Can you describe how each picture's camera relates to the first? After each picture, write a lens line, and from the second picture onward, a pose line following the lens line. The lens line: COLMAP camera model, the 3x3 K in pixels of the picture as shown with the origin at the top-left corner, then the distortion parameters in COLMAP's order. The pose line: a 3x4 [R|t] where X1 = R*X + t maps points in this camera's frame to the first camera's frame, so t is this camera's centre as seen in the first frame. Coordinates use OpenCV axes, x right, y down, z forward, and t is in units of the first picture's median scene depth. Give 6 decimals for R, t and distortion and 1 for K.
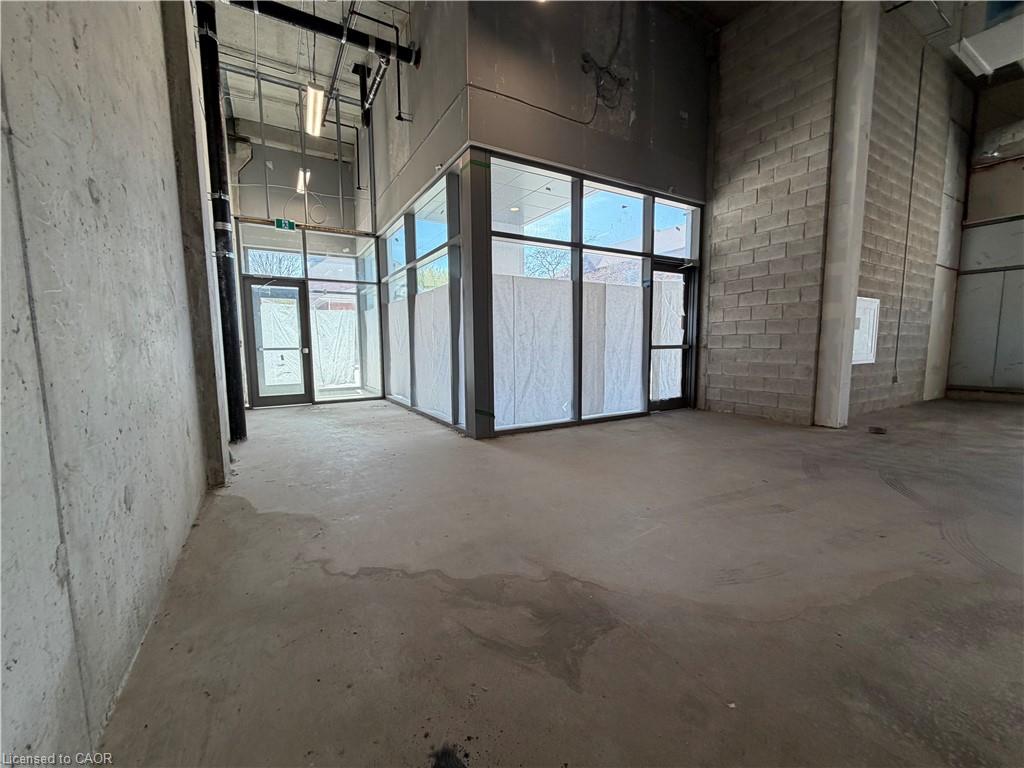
lens RADIAL K [[409.9, 0, 512.0], [0, 409.9, 384.0], [0, 0, 1]] dist [-0.000020, -0.000030]
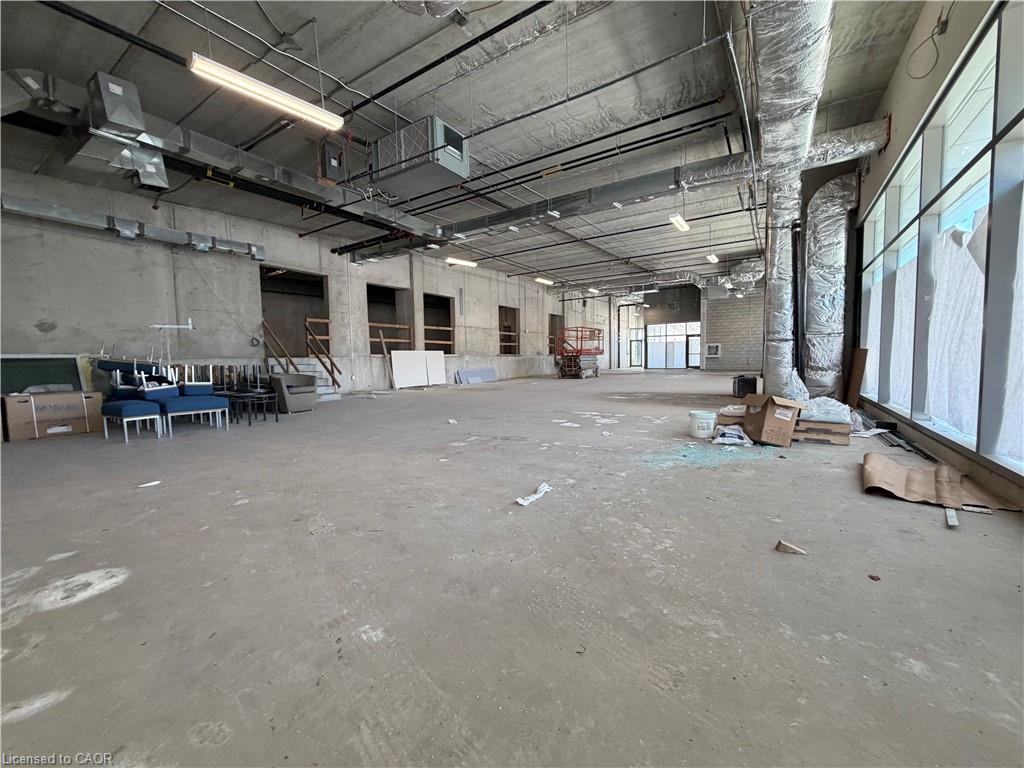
lens RADIAL K [[409.9, 0, 512.0], [0, 409.9, 384.0], [0, 0, 1]] dist [-0.000020, -0.000030]
pose [[0.443616, 0.057752, -0.894354, 4.061261], [-0.076247, 0.996736, 0.026544, 0.310625], [0.892968, 0.056416, 0.446571, -3.168844]]
